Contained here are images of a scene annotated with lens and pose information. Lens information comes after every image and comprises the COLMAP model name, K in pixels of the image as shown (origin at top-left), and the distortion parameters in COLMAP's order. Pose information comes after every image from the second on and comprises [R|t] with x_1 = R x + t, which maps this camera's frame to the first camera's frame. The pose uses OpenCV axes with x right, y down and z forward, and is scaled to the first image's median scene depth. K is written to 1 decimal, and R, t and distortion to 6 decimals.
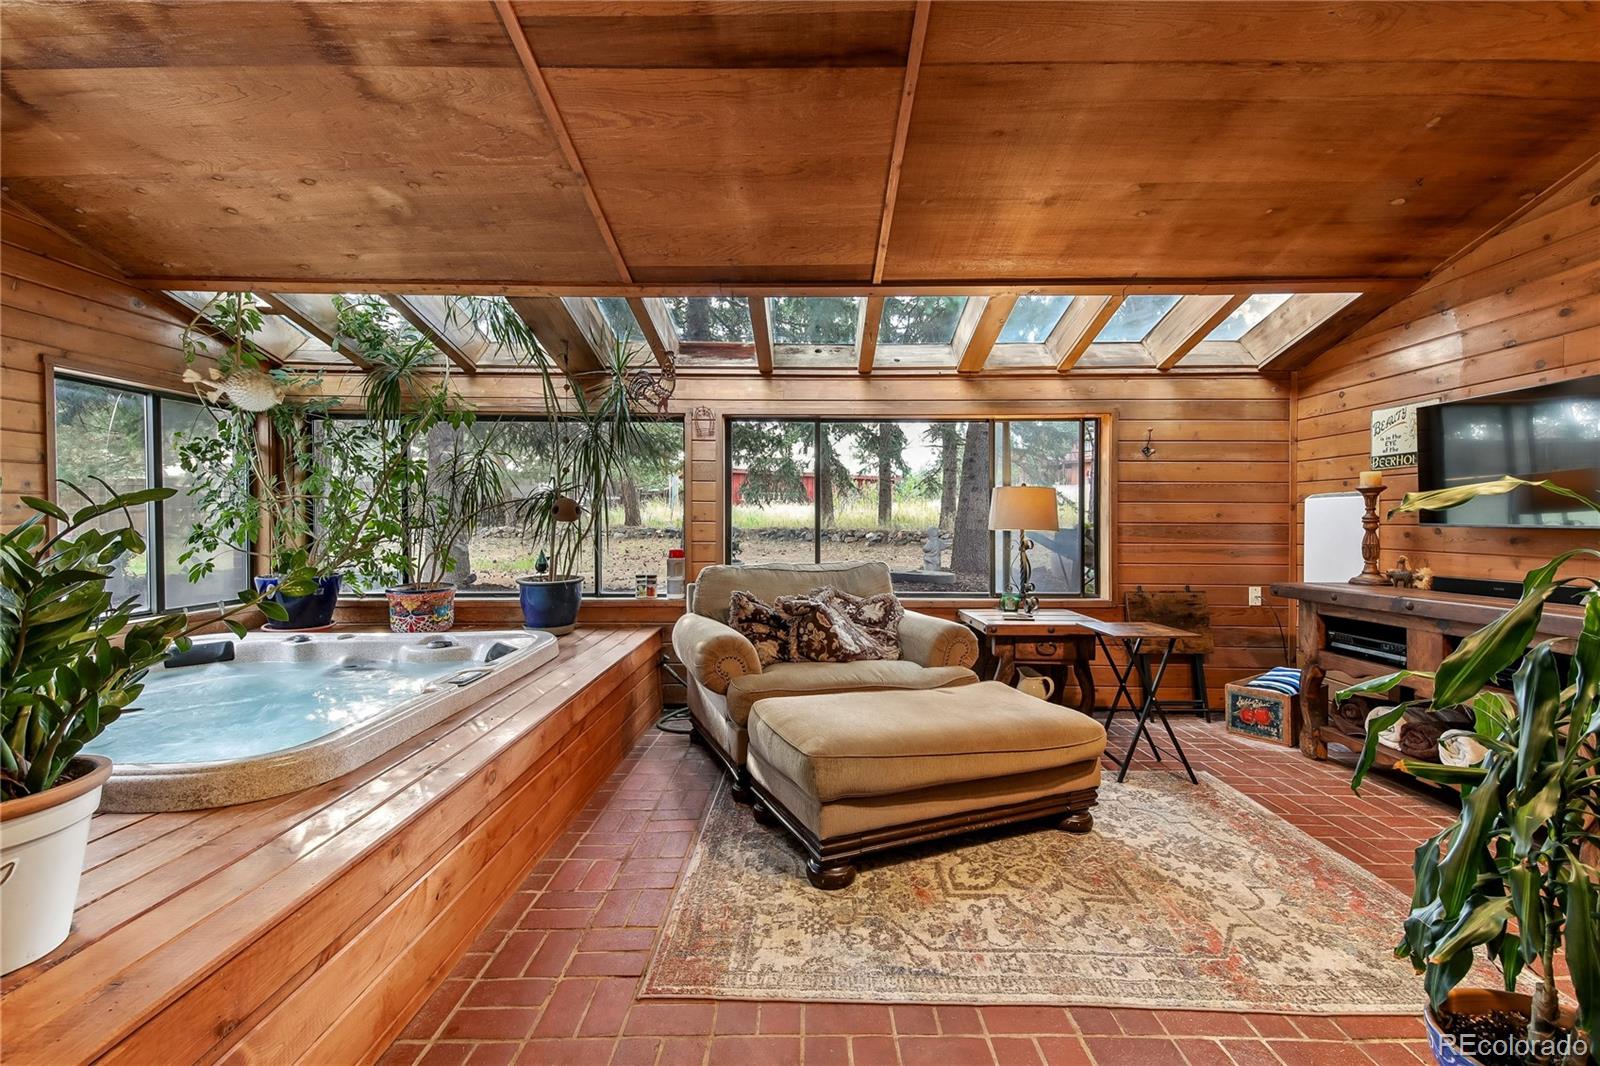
lens RADIAL K [[686.1, 0, 804.1], [0, 686.1, 529.8], [0, 0, 1]] dist [0.045706, -0.018258]
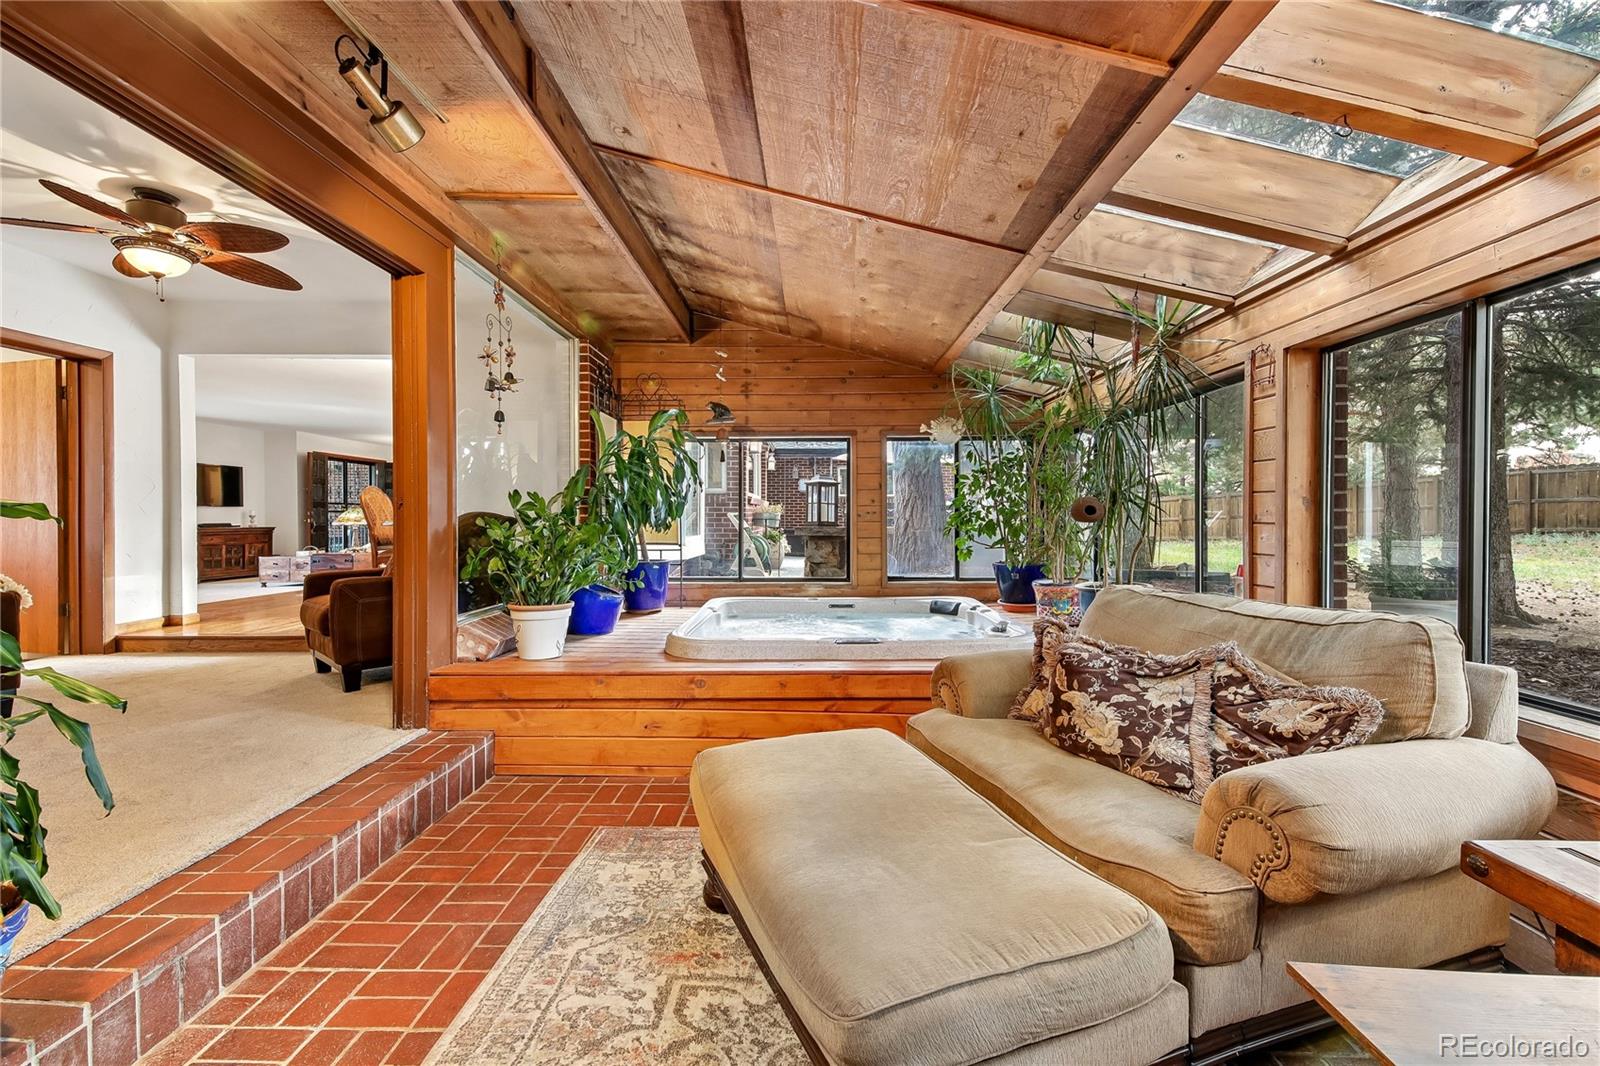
lens RADIAL K [[686.1, 0, 801.3], [0, 686.1, 526.0], [0, 0, 1]] dist [0.045706, -0.018258]
pose [[-0.017606, 0.011726, -0.999776, 1.078369], [-0.012149, 0.999855, 0.011940, -0.022330], [0.999771, 0.012357, -0.017461, 1.221812]]
